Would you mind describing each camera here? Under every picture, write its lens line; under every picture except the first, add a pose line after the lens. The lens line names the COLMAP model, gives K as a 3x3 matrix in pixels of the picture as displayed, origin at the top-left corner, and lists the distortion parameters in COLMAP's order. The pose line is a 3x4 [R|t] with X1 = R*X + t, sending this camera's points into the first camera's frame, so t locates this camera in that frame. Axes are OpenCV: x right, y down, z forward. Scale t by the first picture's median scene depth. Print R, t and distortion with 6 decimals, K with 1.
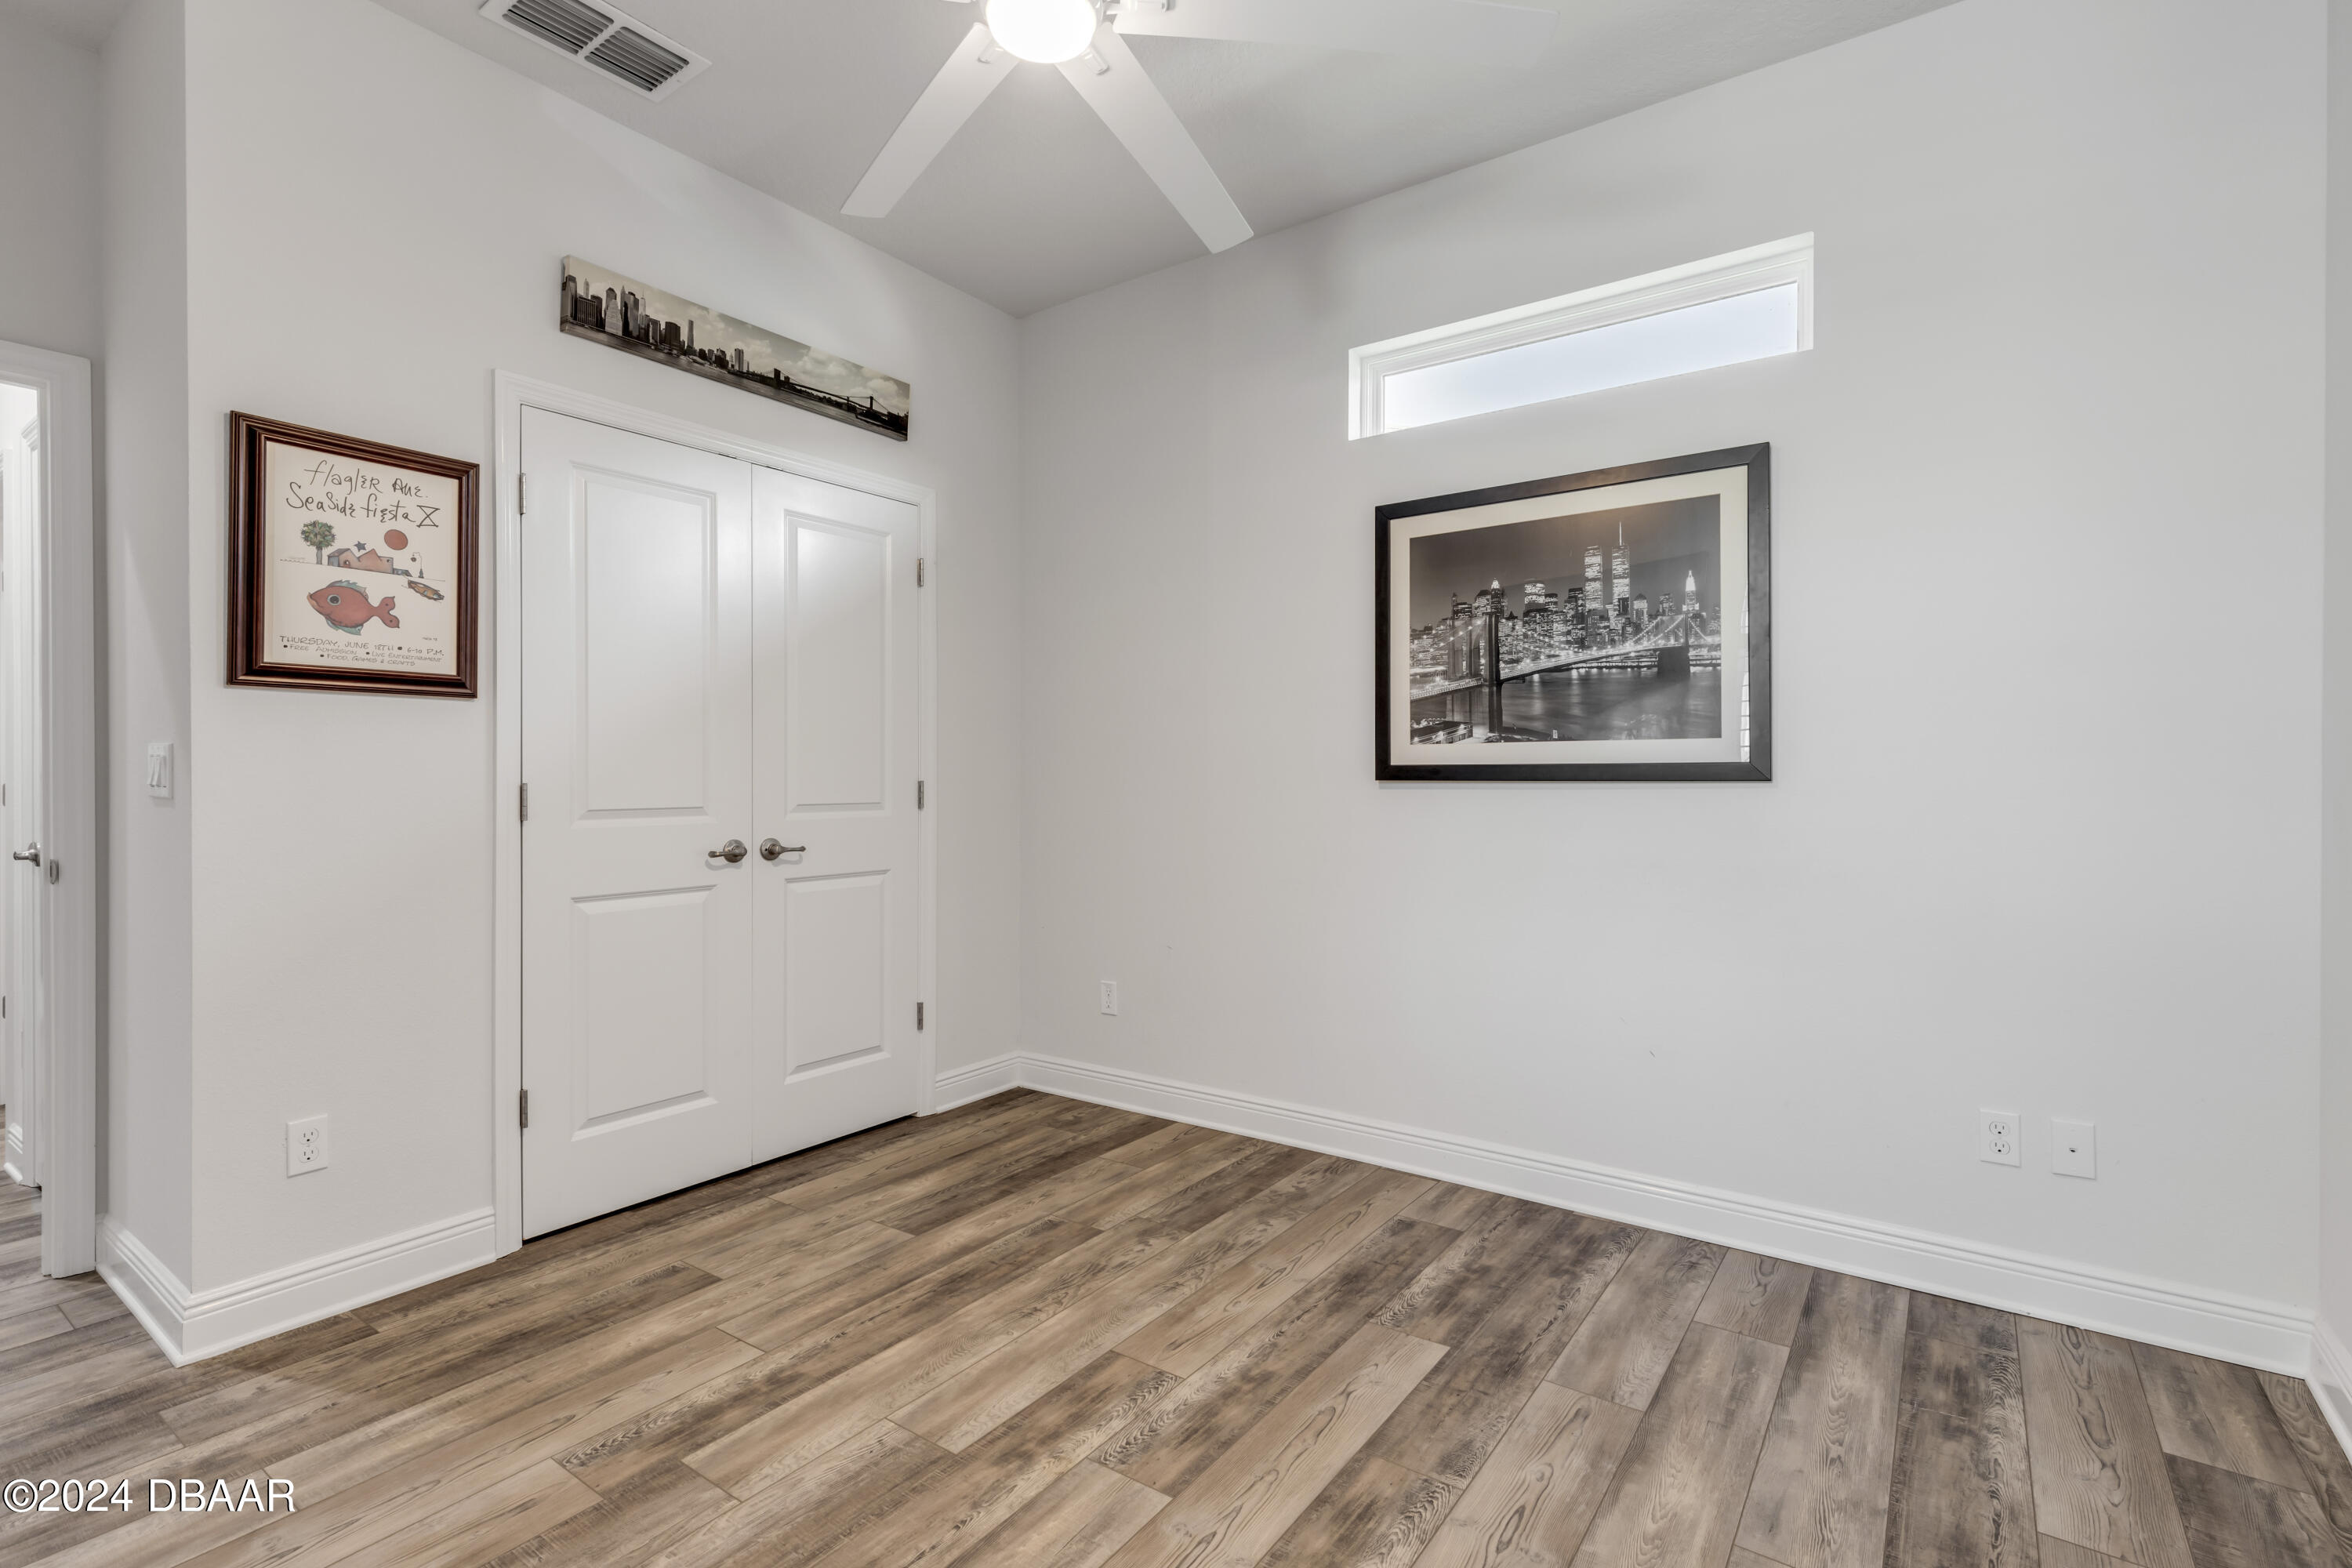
lens RADIAL K [[1103.3, 0, 1141.5], [0, 1103.3, 776.6], [0, 0, 1]] dist [0.008746, -0.000960]
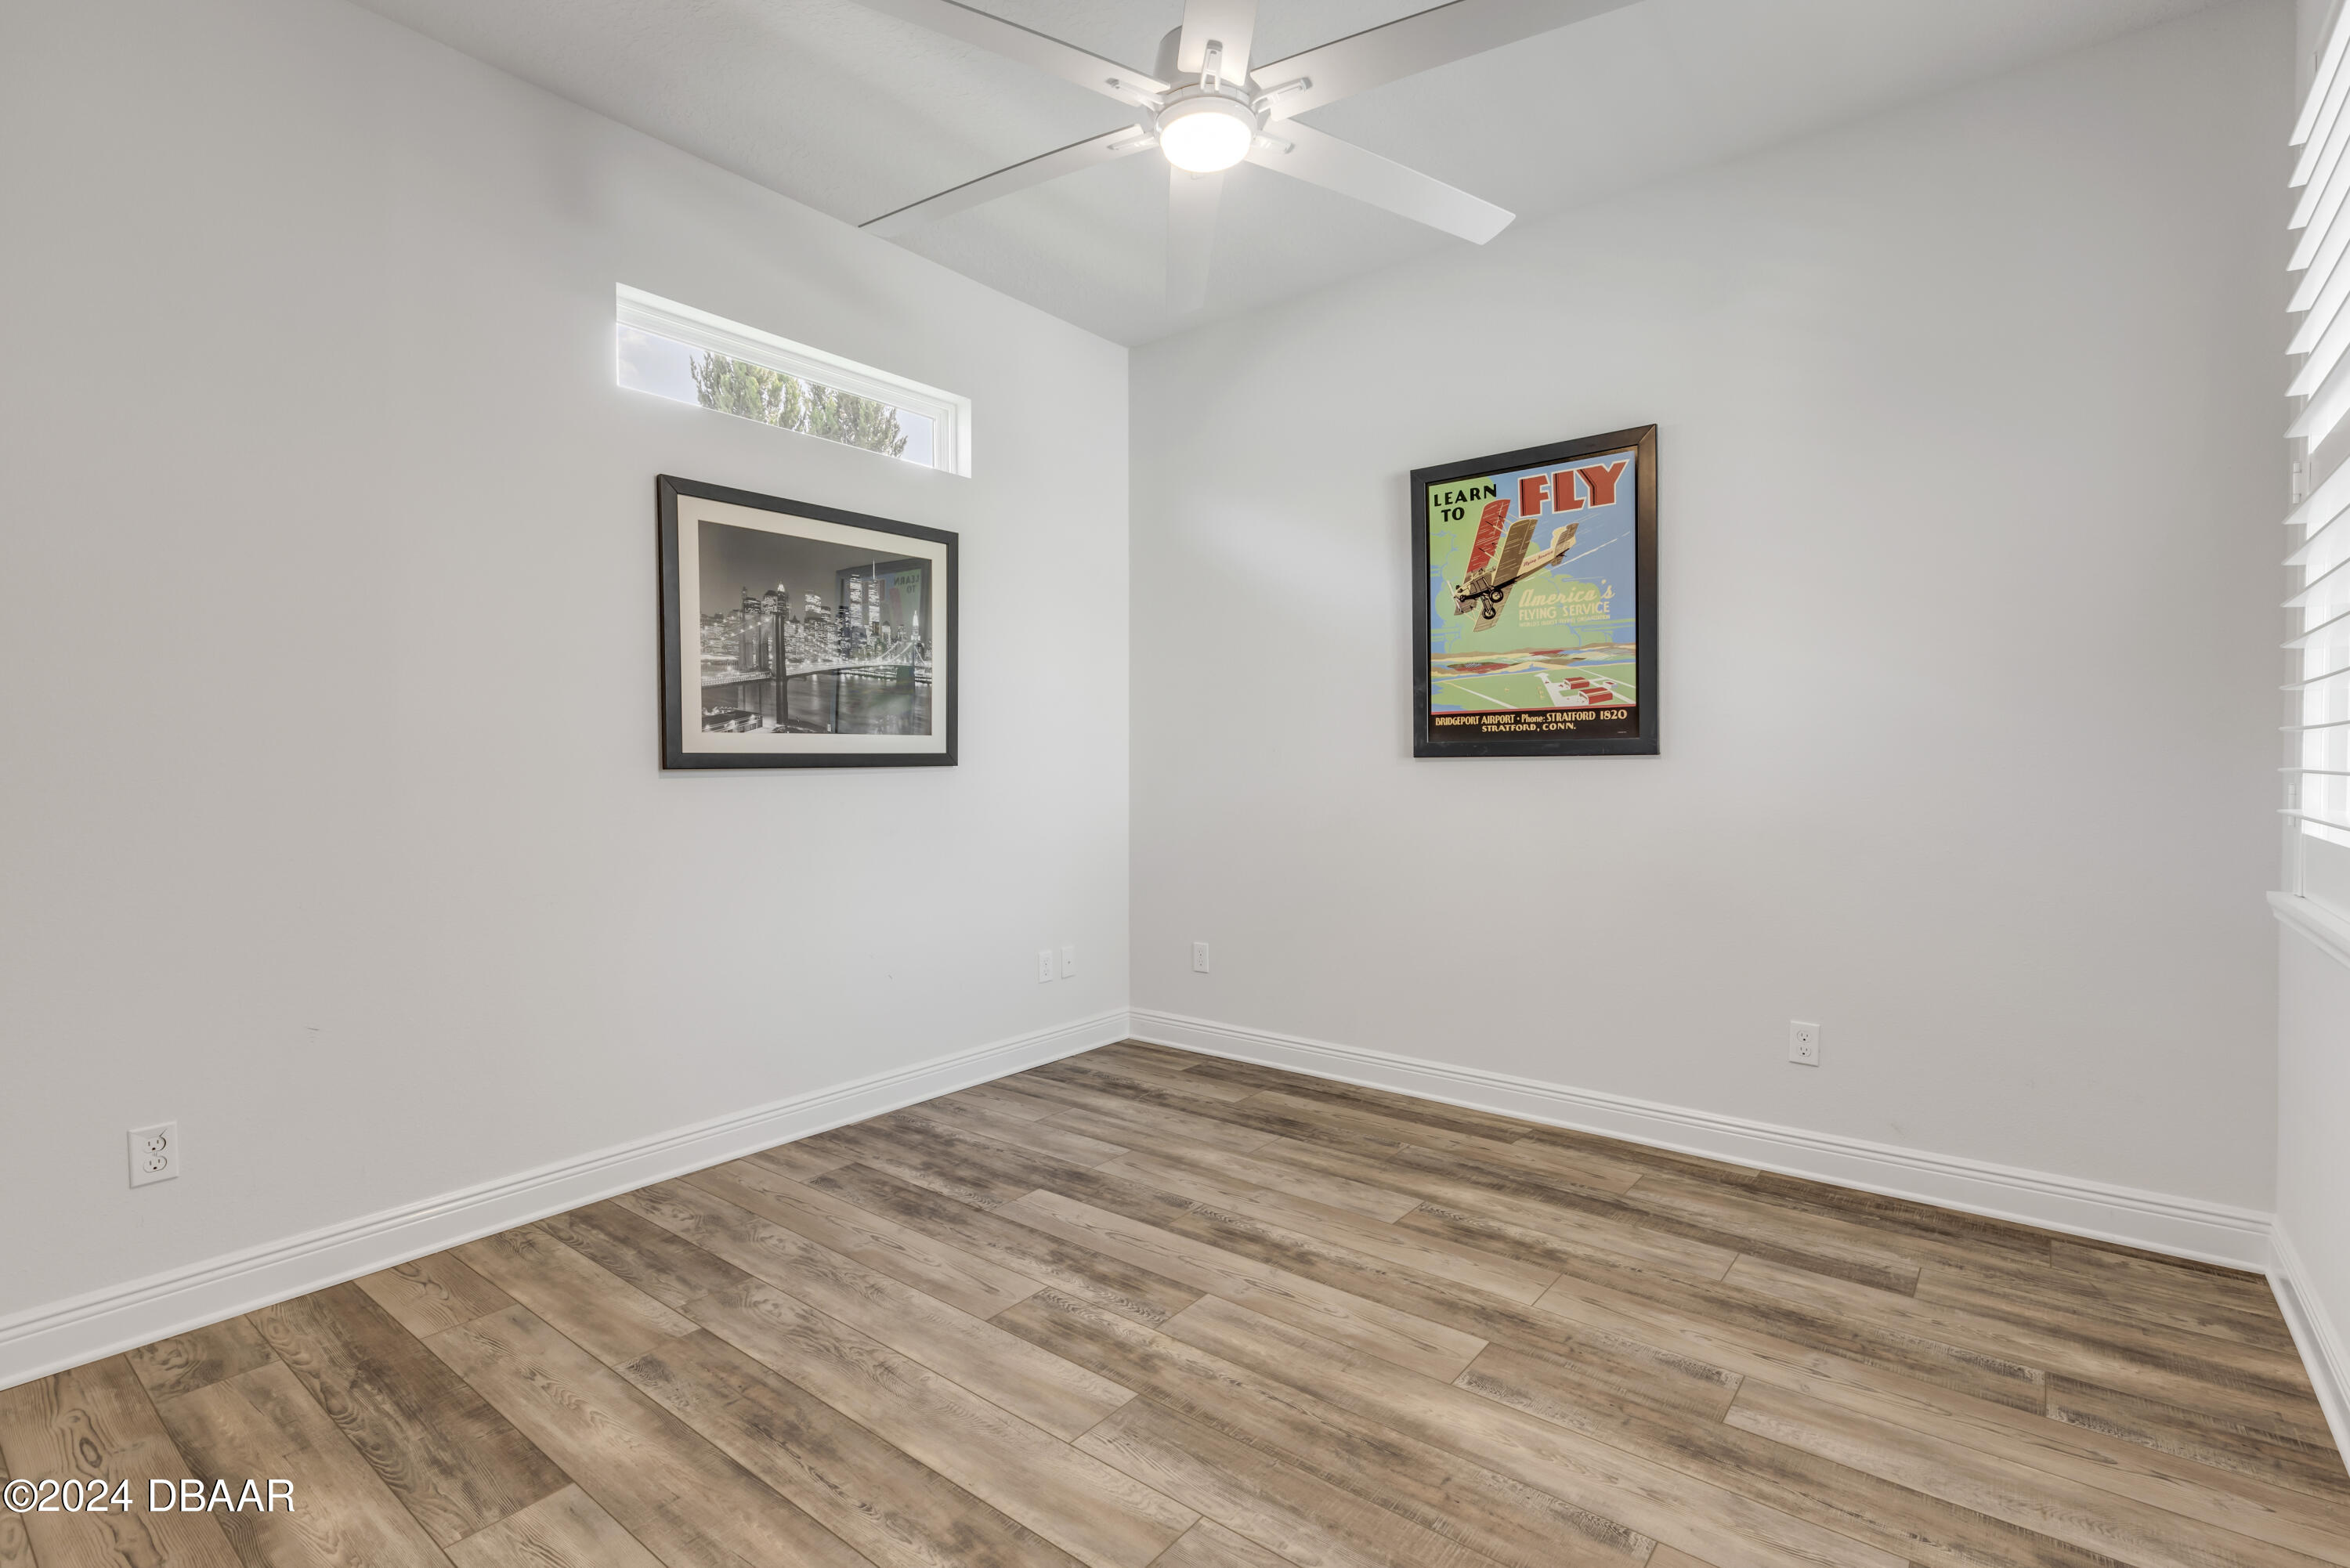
lens RADIAL K [[1083.9, 0, 1202.3], [0, 1083.9, 780.7], [0, 0, 1]] dist [0.008794, -0.000249]
pose [[0.020949, -0.017488, 0.999628, -0.803501], [0.007592, 0.999821, 0.017333, 0.000899], [-0.999752, 0.007226, 0.021078, 0.607720]]
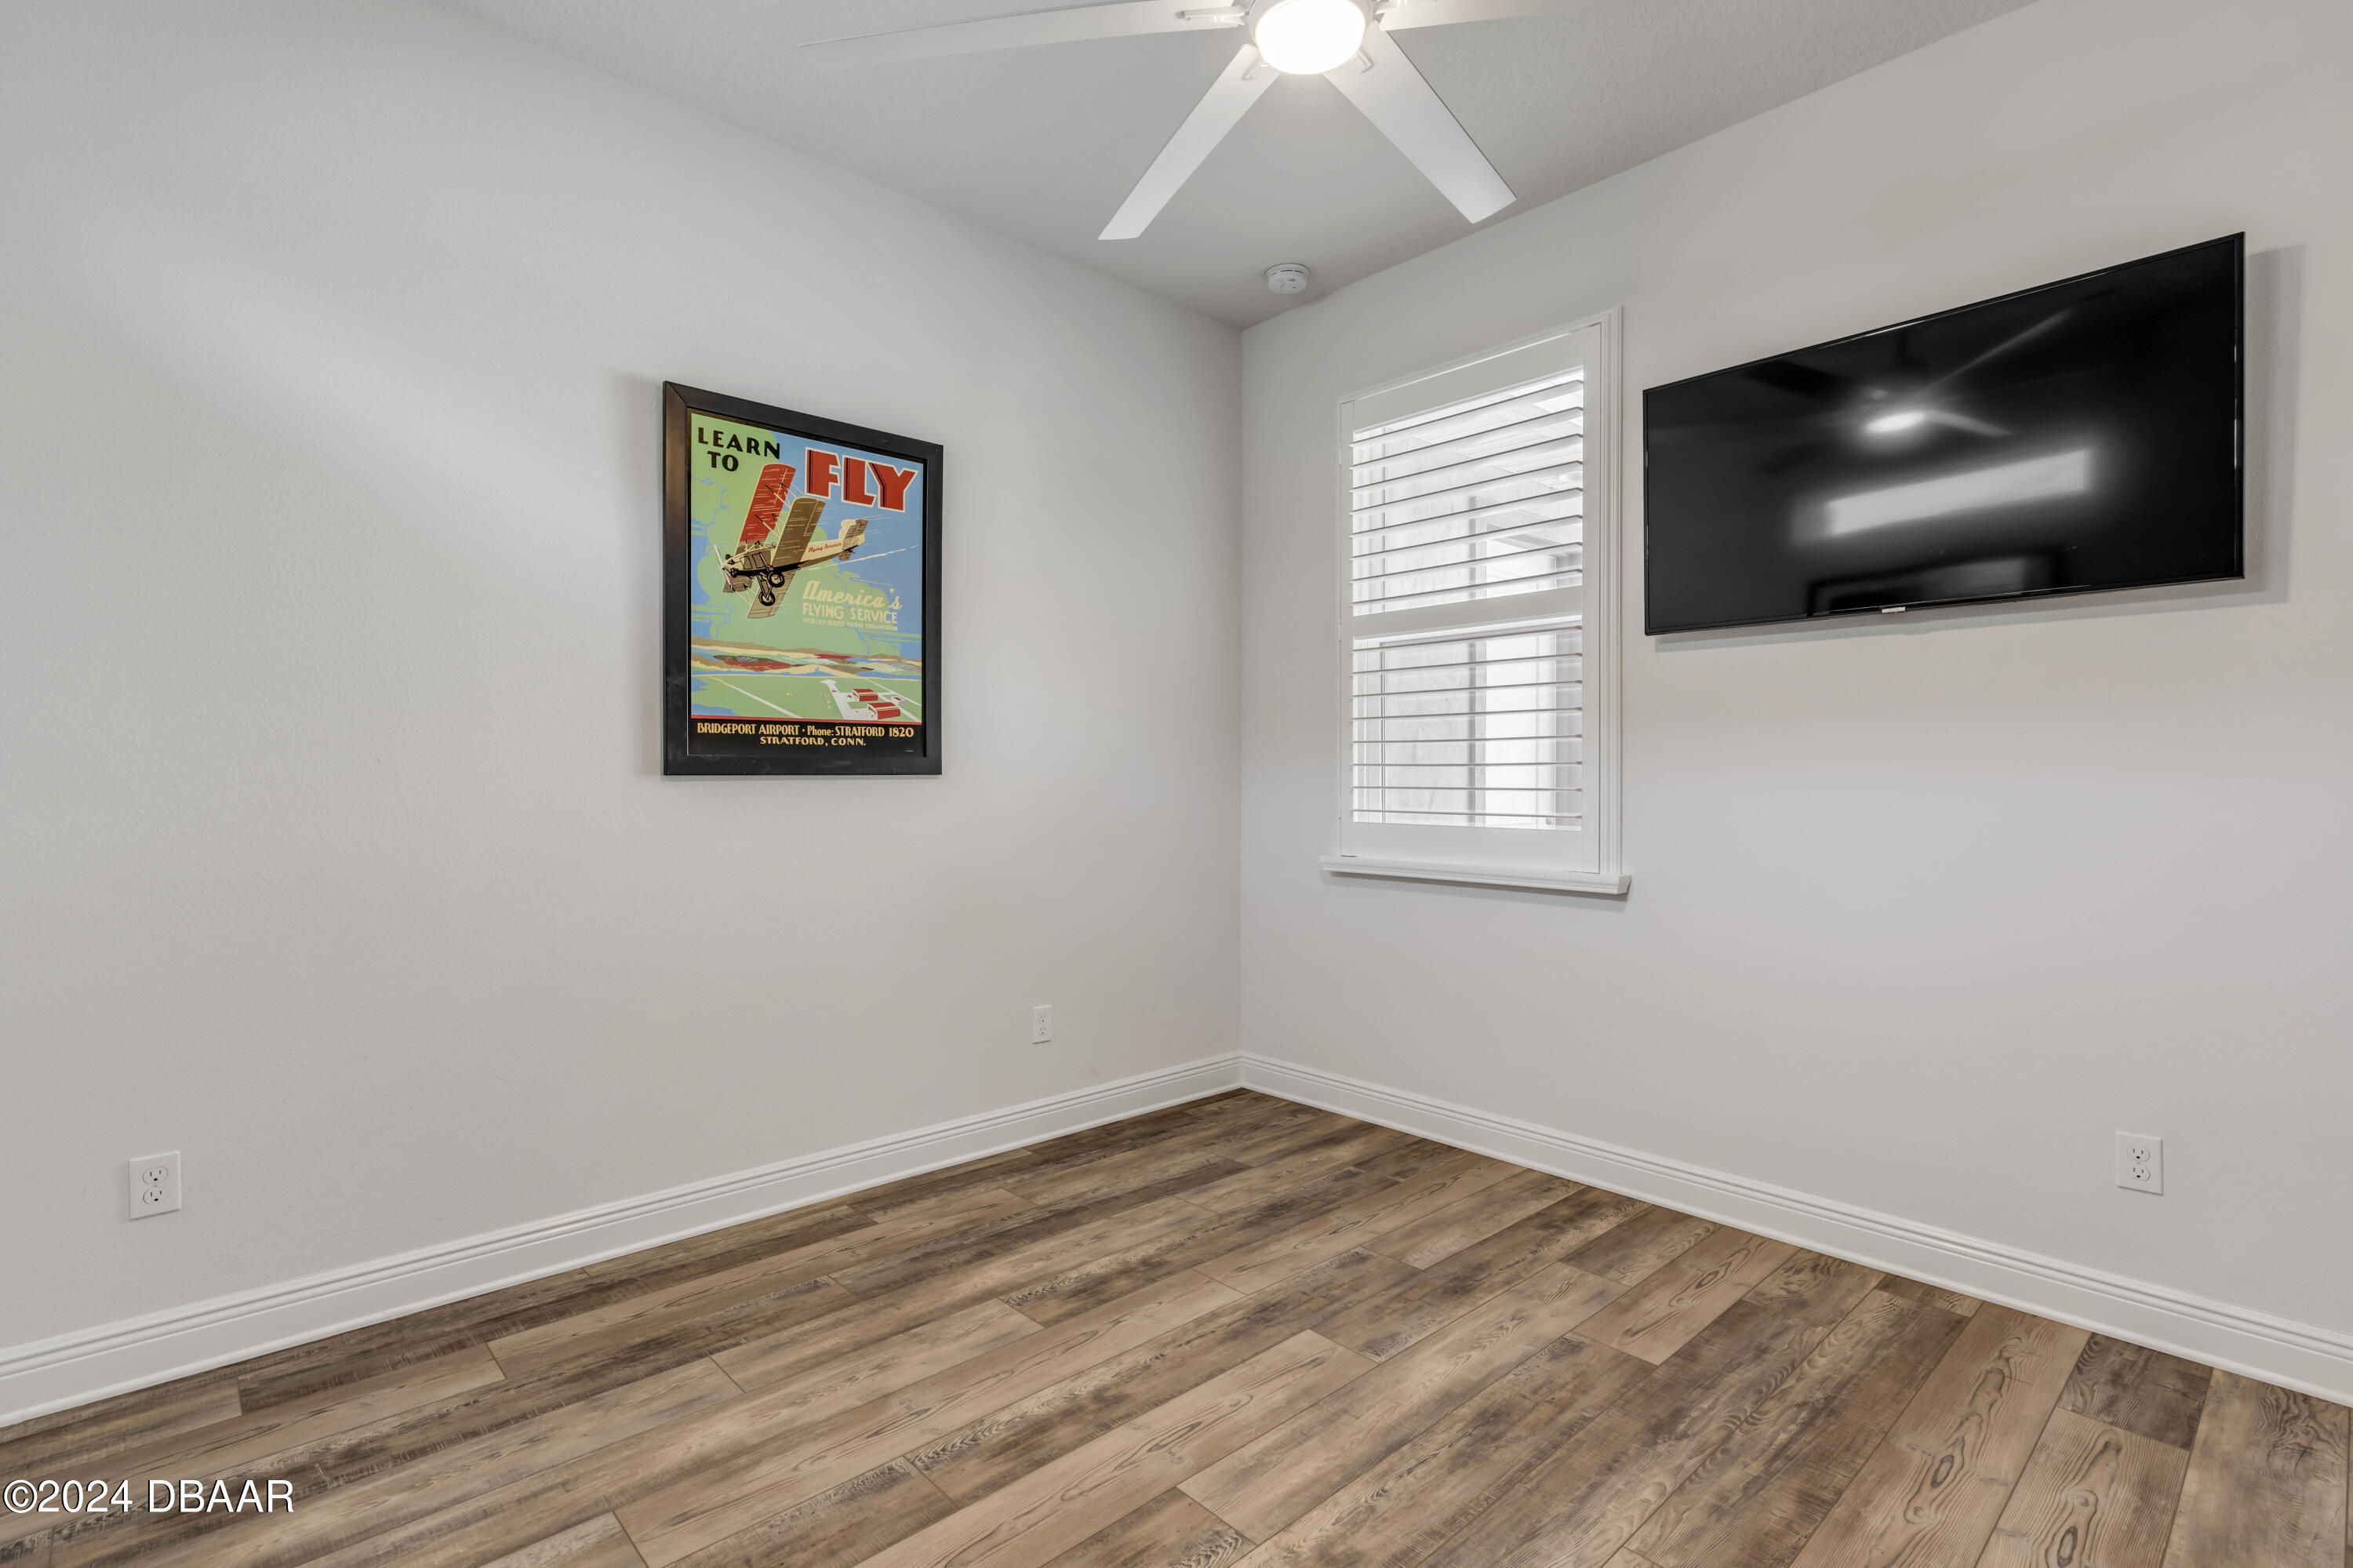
lens RADIAL K [[1103.8, 0, 1142.0], [0, 1103.8, 776.6], [0, 0, 1]] dist [0.008746, -0.000960]
pose [[-0.980632, -0.003288, 0.195830, -0.087003], [-0.002618, 0.999990, 0.003680, -0.005731], [-0.195840, 0.003096, -0.980631, 1.253334]]
